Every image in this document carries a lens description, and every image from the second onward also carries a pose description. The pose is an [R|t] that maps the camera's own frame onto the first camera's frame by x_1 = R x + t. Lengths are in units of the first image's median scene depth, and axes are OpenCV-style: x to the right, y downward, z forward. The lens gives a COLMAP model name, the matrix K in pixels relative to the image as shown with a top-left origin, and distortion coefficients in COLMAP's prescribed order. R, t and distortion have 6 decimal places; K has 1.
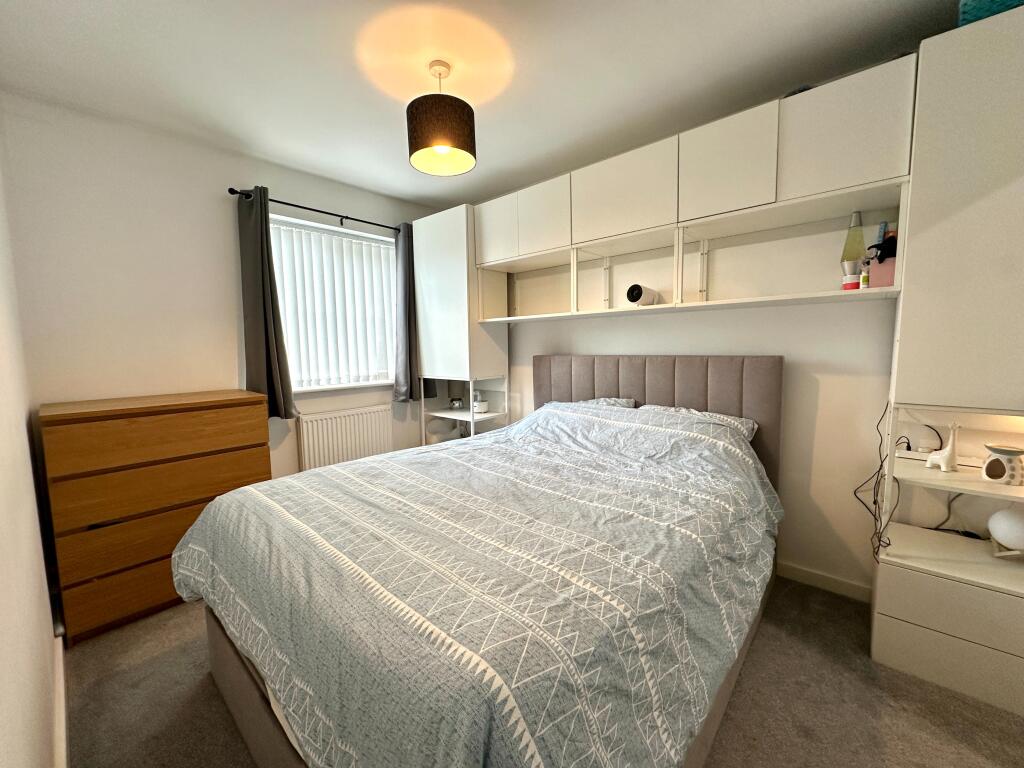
lens RADIAL K [[411.0, 0, 512.0], [0, 411.0, 384.0], [0, 0, 1]] dist [0.000283, 0.000286]
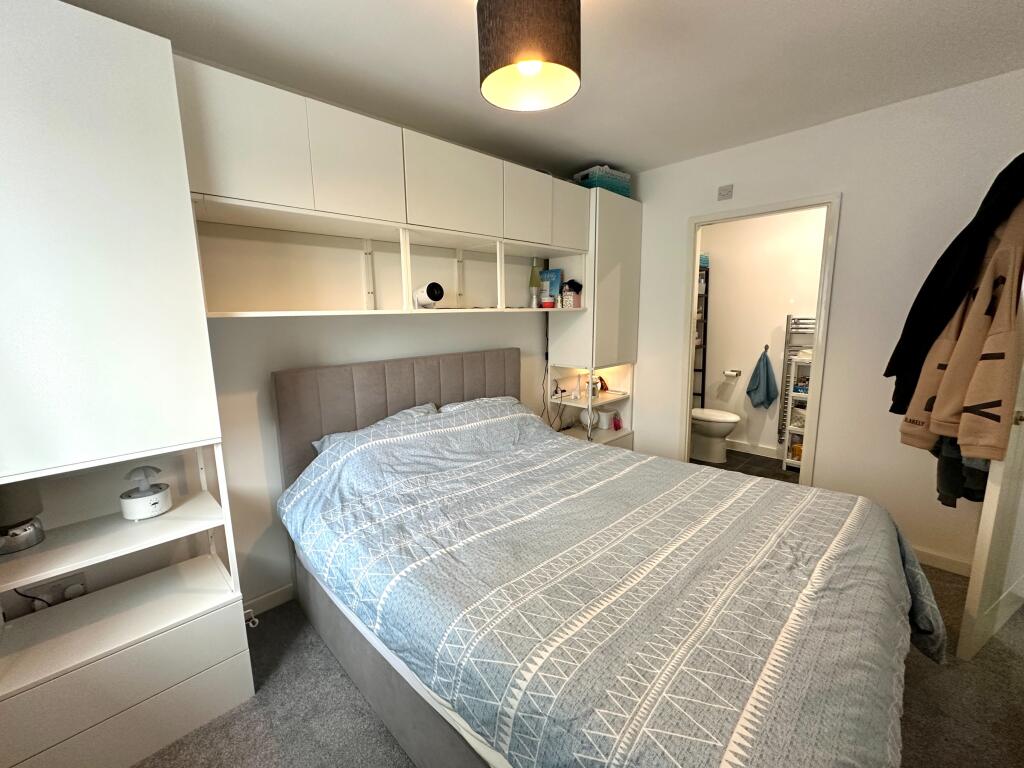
lens RADIAL K [[421.6, 0, 512.0], [0, 421.6, 384.0], [0, 0, 1]] dist [0.000772, 0.000095]
pose [[0.057334, -0.151346, 0.986817, -0.820529], [0.109621, 0.983420, 0.144456, -0.158927], [-0.992319, 0.099894, 0.072974, 0.925923]]
